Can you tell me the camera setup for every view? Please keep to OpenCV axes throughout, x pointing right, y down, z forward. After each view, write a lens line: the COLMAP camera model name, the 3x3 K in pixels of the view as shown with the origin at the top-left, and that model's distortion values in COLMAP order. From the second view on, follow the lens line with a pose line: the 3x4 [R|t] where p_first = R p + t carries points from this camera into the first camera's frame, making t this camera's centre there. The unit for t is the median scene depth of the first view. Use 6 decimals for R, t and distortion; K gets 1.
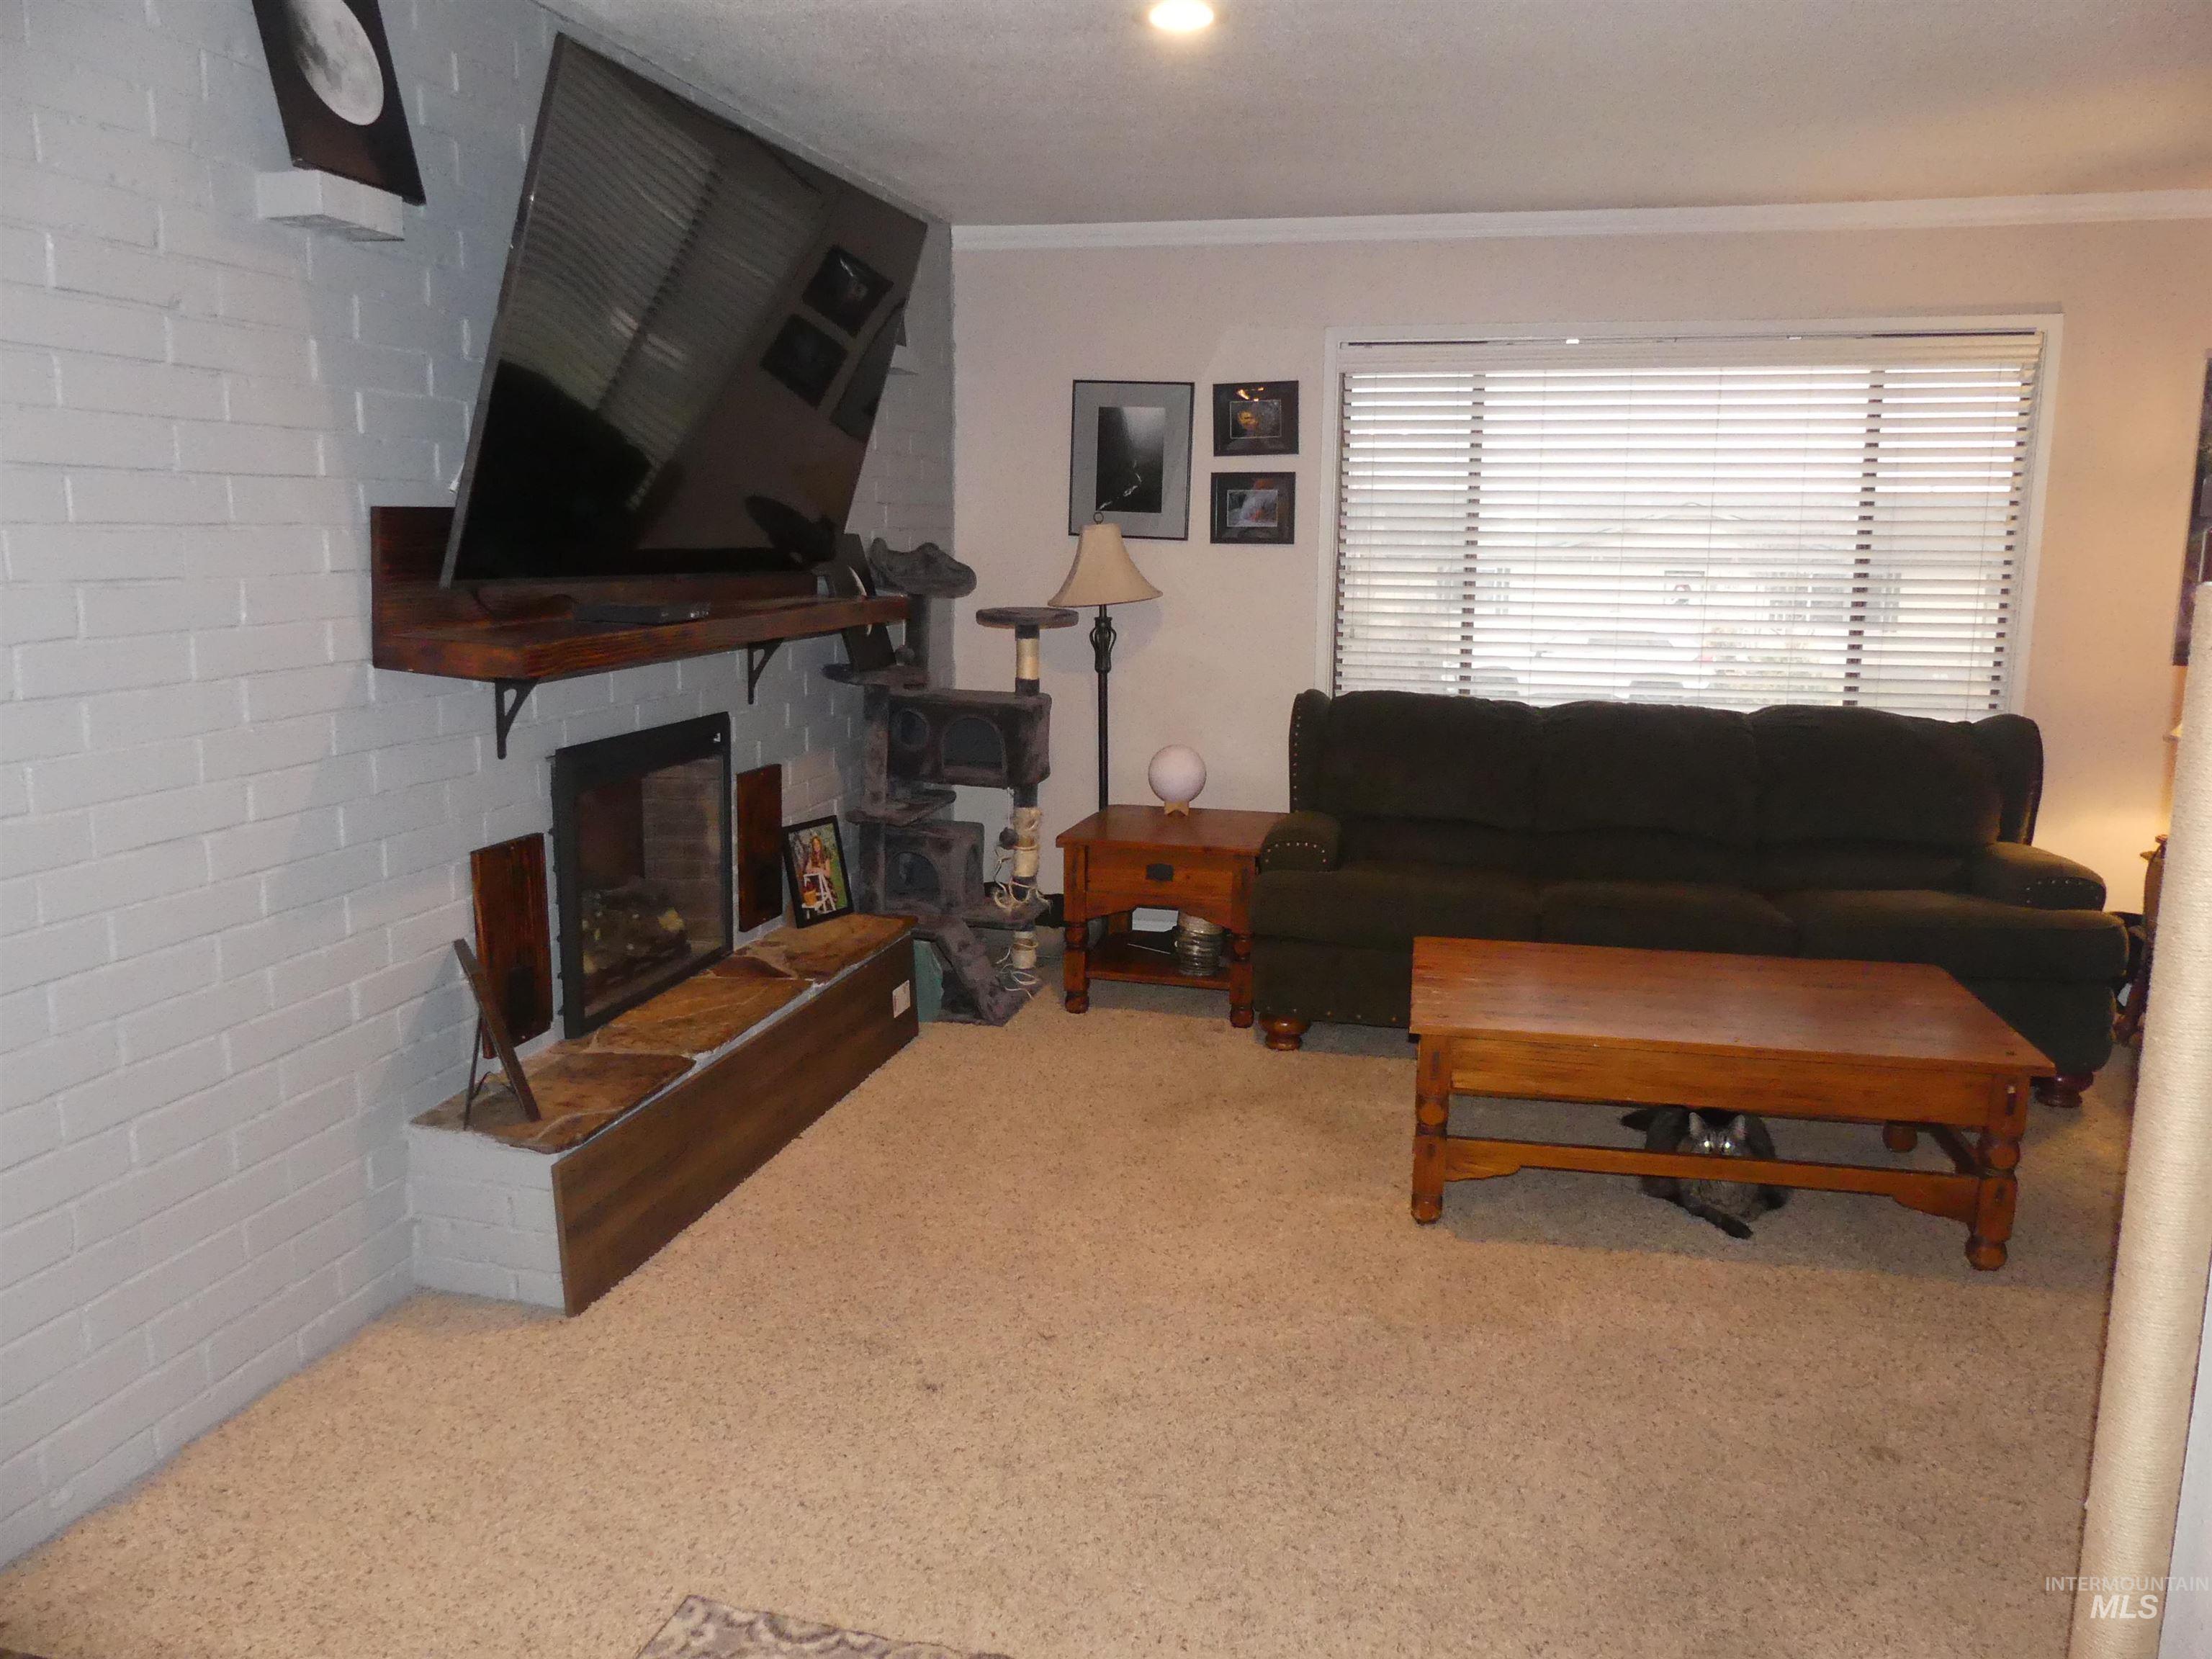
lens RADIAL K [[1664.1, 0, 1104.9], [0, 1664.1, 820.9], [0, 0, 1]] dist [-0.019642, 0.002697]
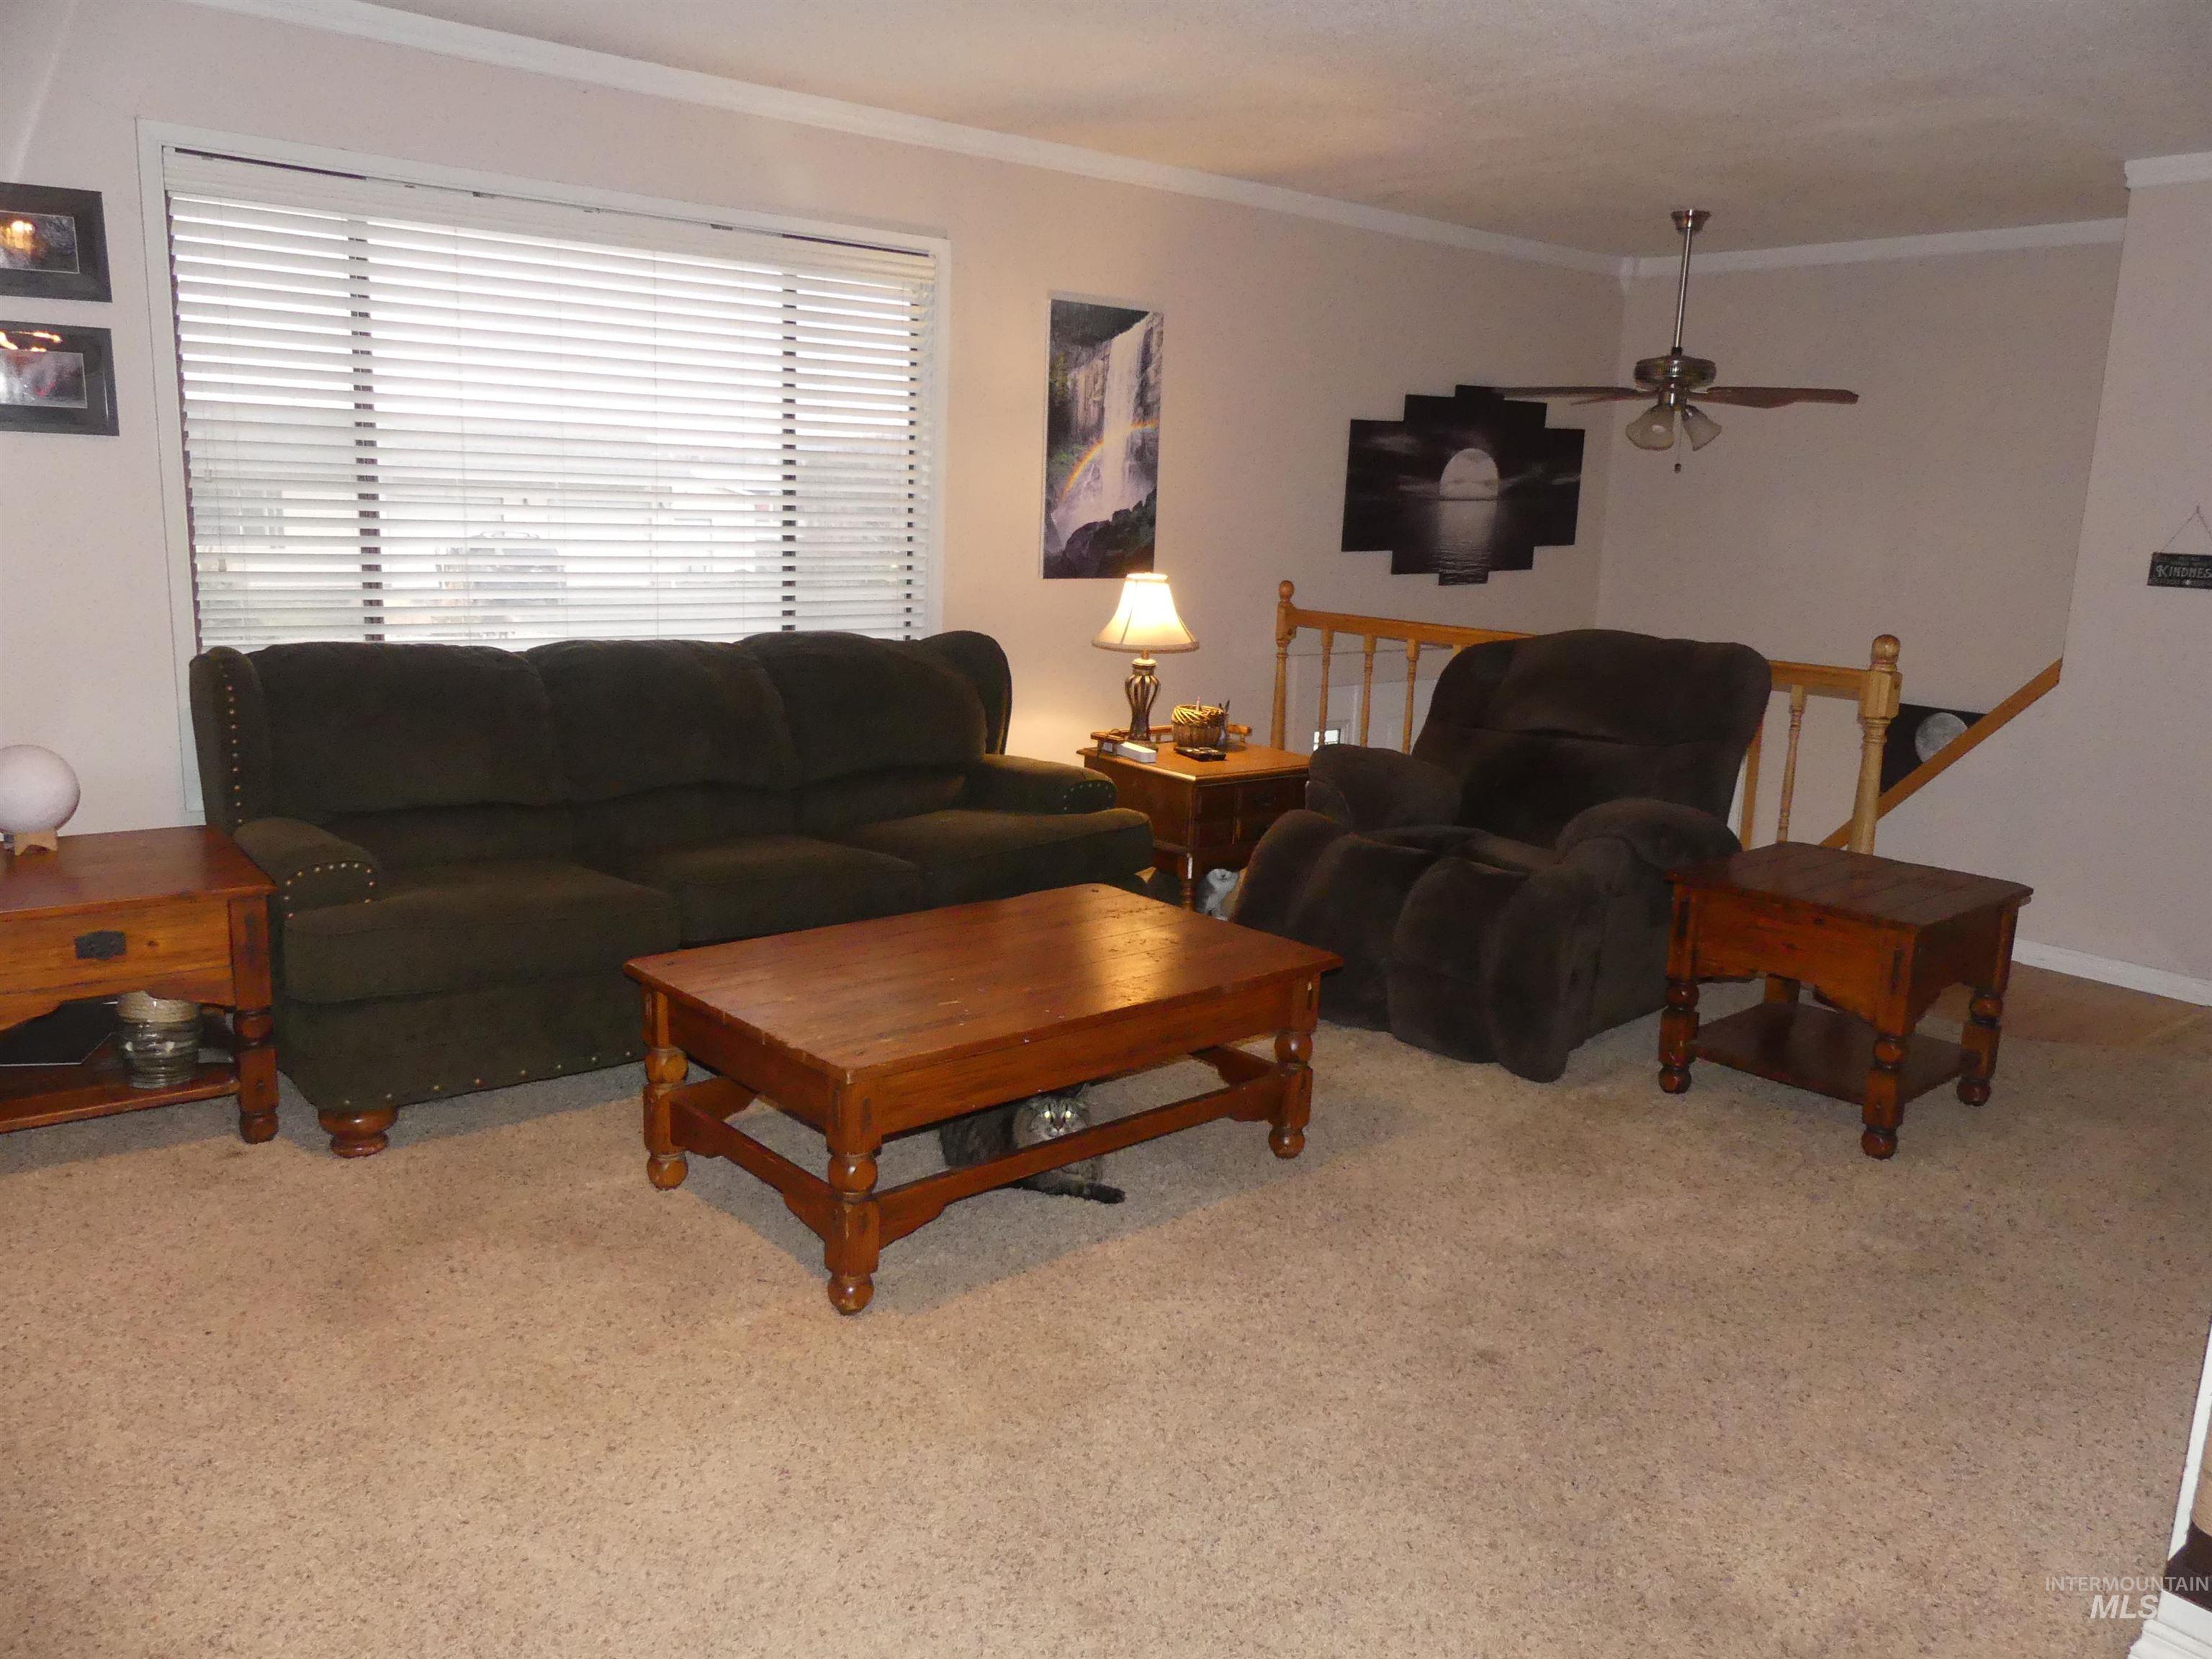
lens RADIAL K [[1664.1, 0, 1105.6], [0, 1664.1, 832.0], [0, 0, 1]] dist [-0.019642, 0.002697]
pose [[0.587778, -0.146505, 0.795647, -0.241784], [0.101059, 0.989060, 0.107463, -0.041957], [-0.802686, 0.017243, 0.596153, 0.306229]]
